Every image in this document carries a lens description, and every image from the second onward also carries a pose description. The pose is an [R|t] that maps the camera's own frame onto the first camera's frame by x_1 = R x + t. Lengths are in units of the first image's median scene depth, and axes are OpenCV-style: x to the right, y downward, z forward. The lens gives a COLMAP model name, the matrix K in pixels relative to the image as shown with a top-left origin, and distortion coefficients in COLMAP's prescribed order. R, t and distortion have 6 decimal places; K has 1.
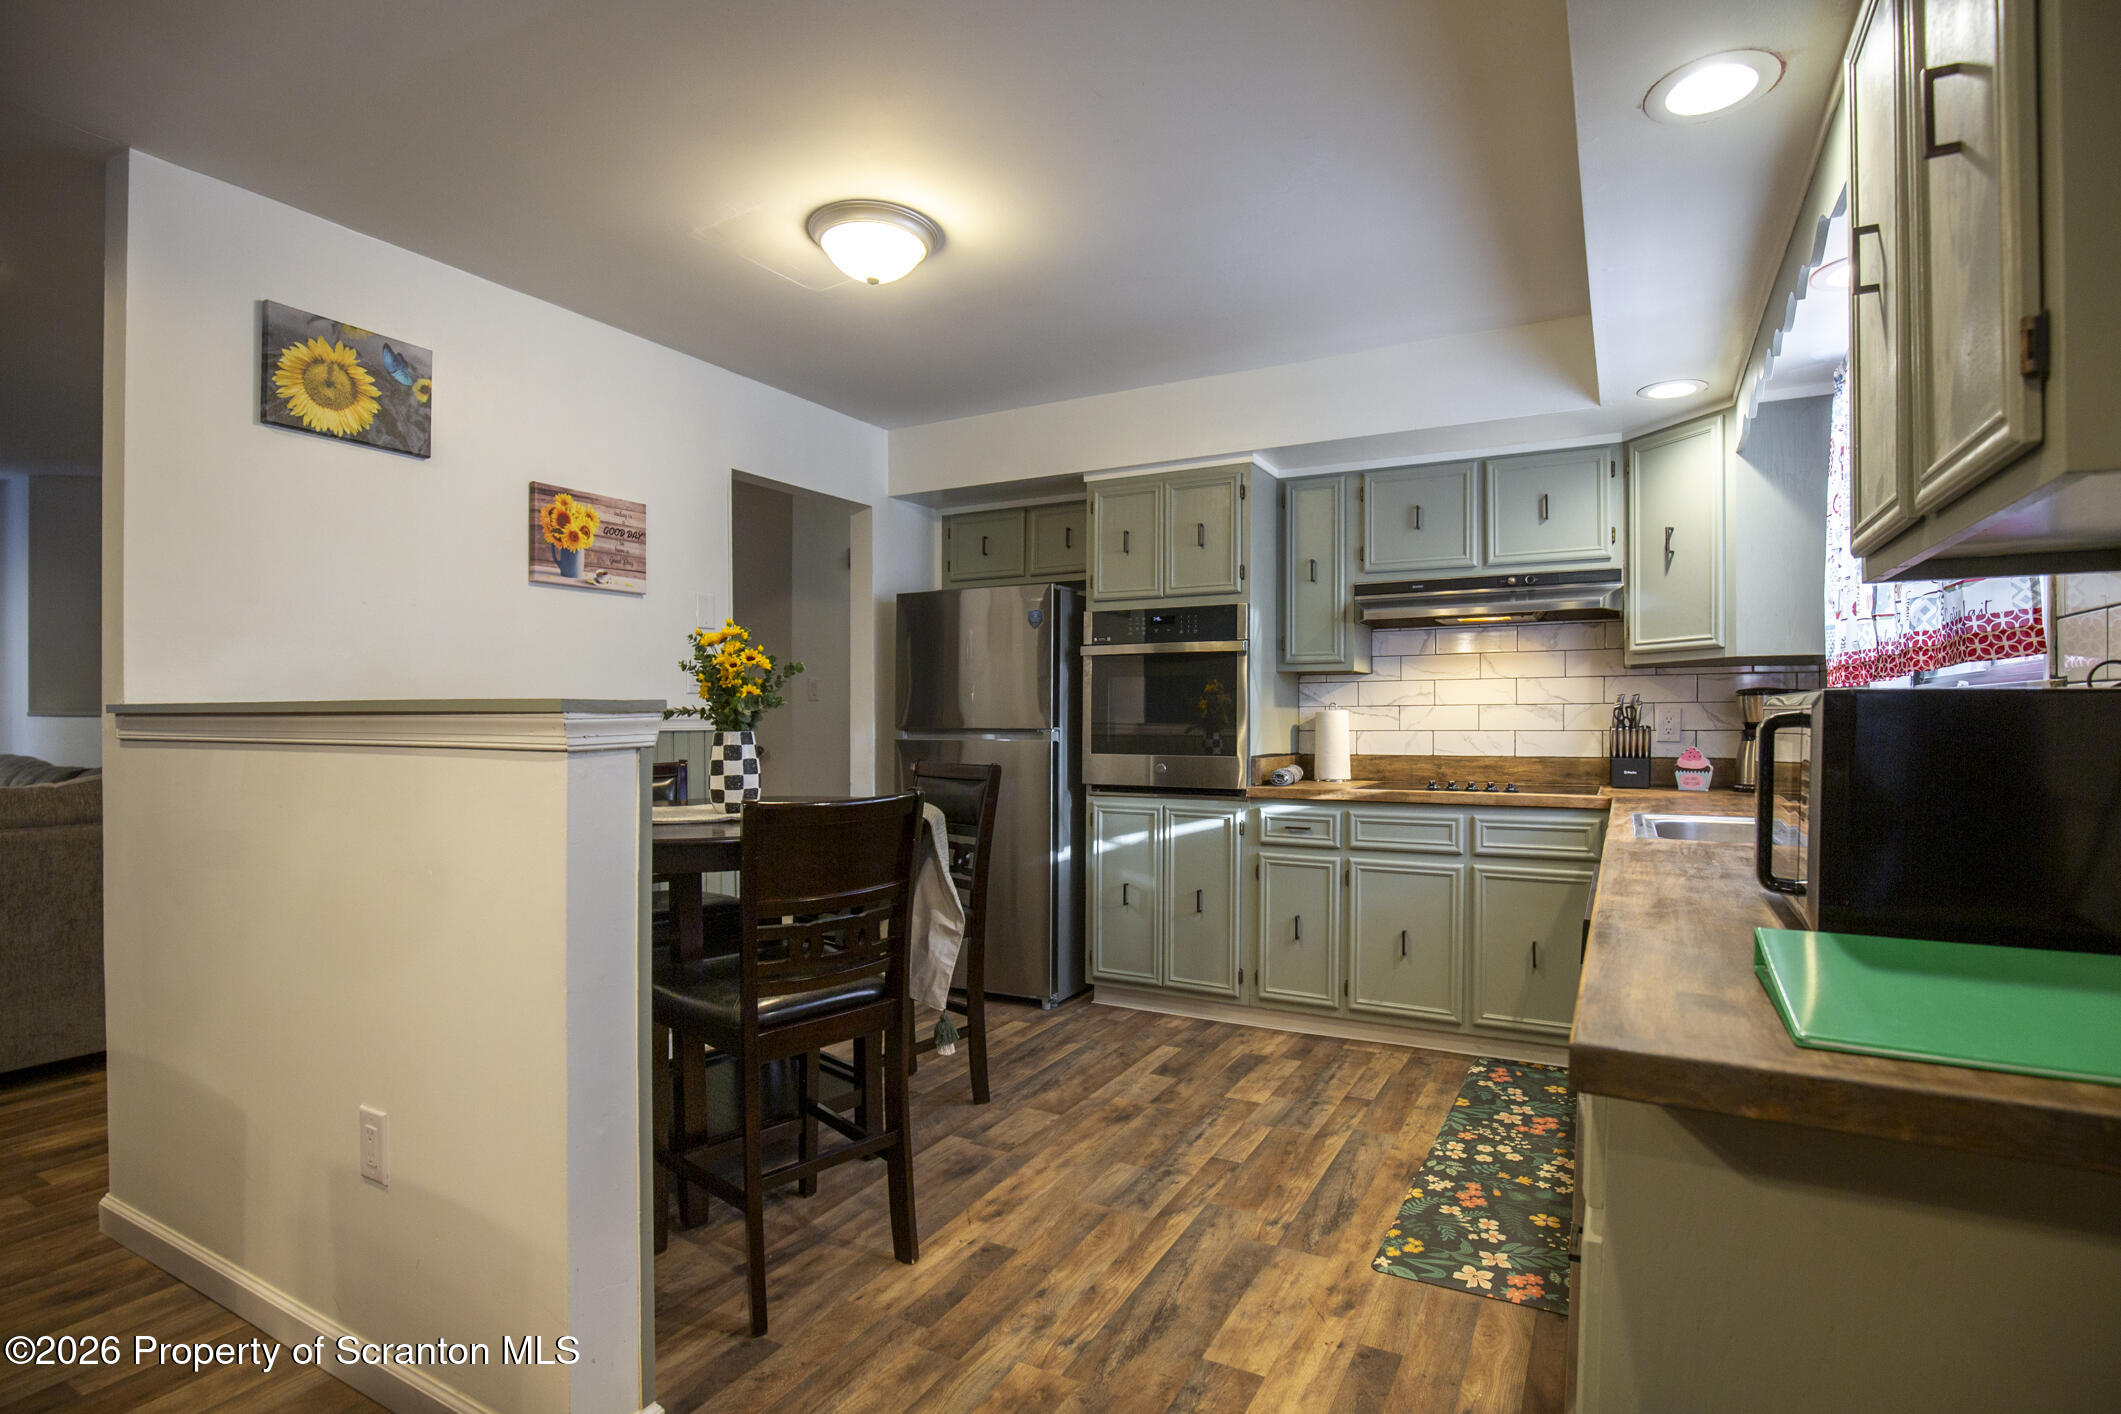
lens RADIAL K [[1035.9, 0, 1100.6], [0, 1035.9, 724.8], [0, 0, 1]] dist [-0.023988, 0.006688]
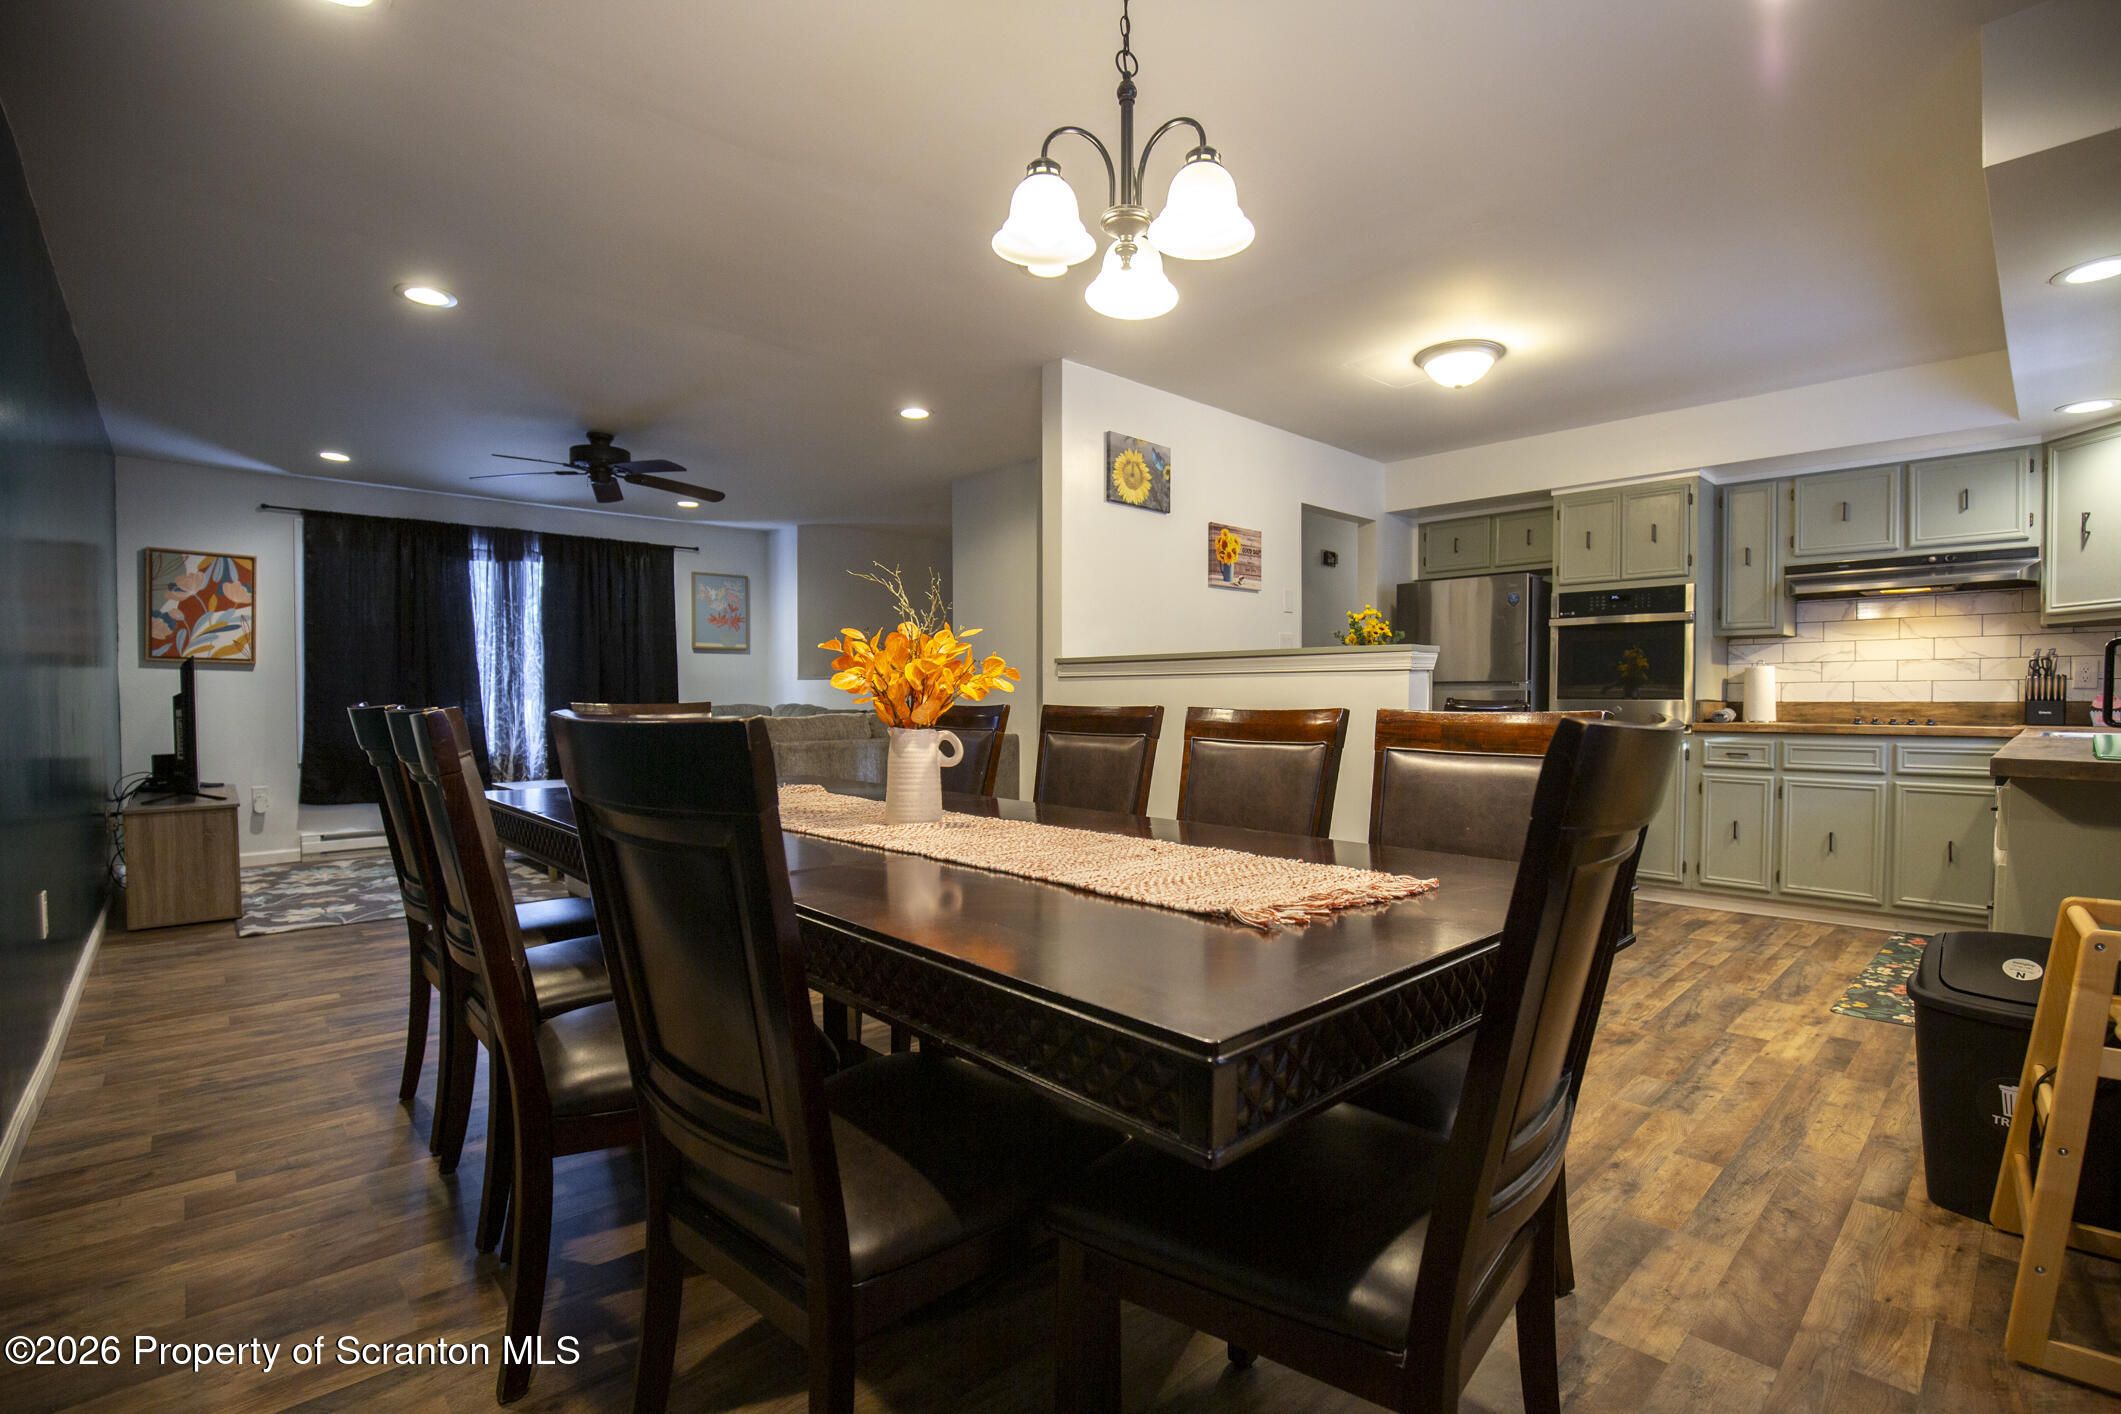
lens RADIAL K [[991.8, 0, 1087.9], [0, 991.8, 717.8], [0, 0, 1]] dist [-0.029645, 0.003468]
pose [[0.950448, 0.009091, -0.310750, -0.225925], [-0.003305, 0.999811, 0.019142, 0.035223], [0.310865, -0.017167, 0.950299, -0.480472]]
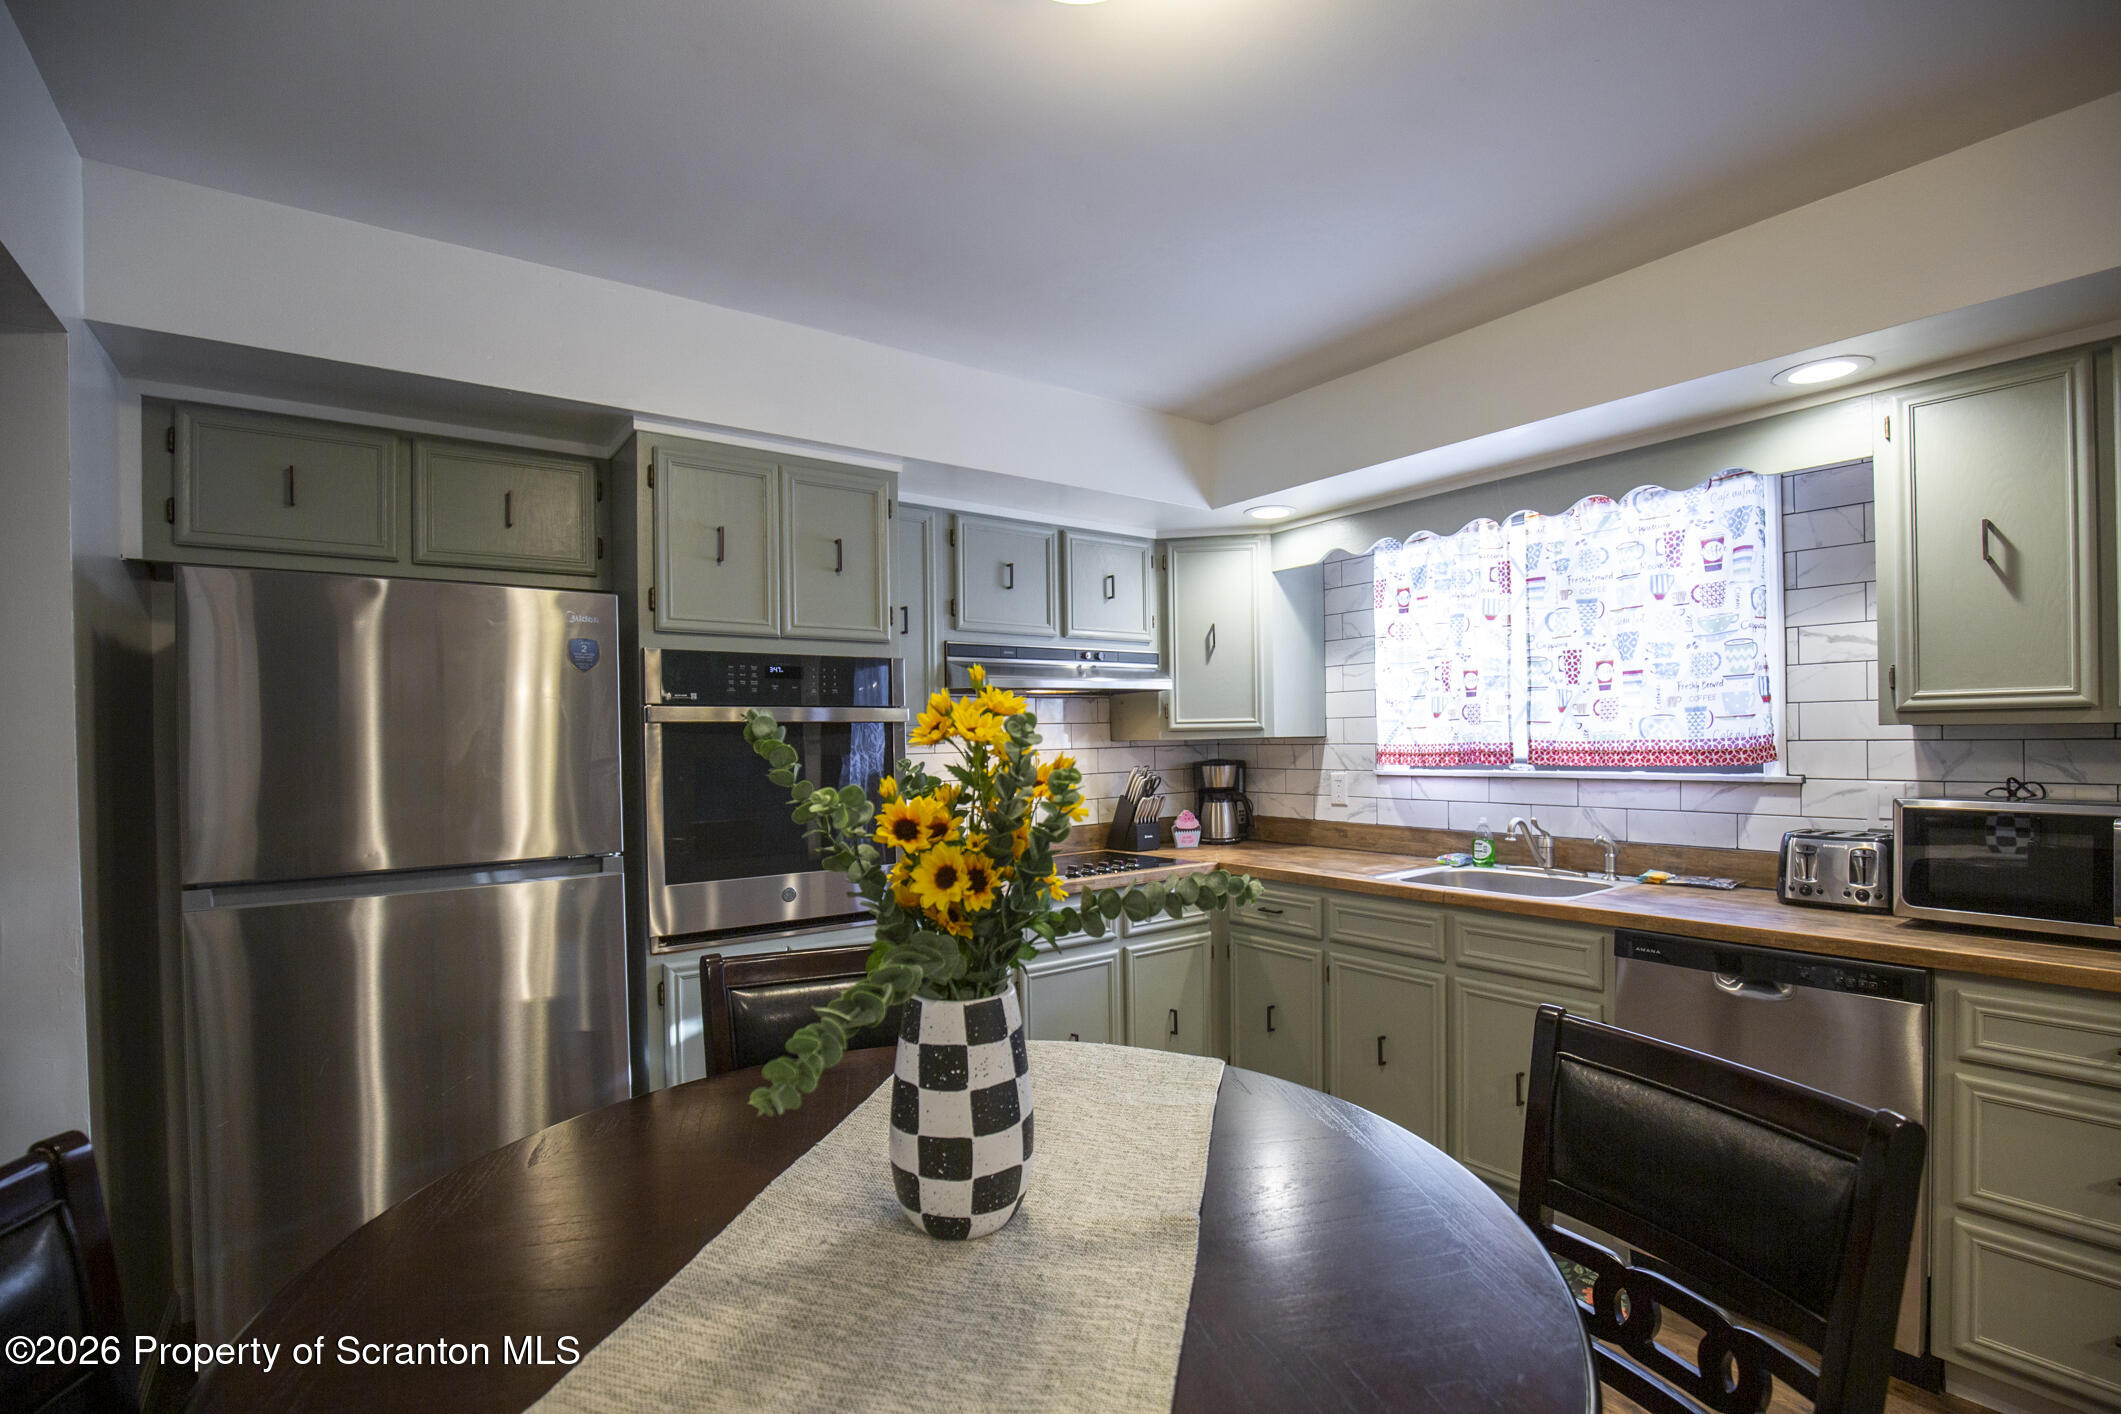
lens RADIAL K [[991.8, 0, 1093.8], [0, 991.8, 739.3], [0, 0, 1]] dist [-0.029645, 0.003468]
pose [[0.423200, -0.003160, 0.906031, -0.510458], [0.015870, 0.999866, -0.003926, -0.059947], [-0.905897, 0.016040, 0.423194, 0.627357]]
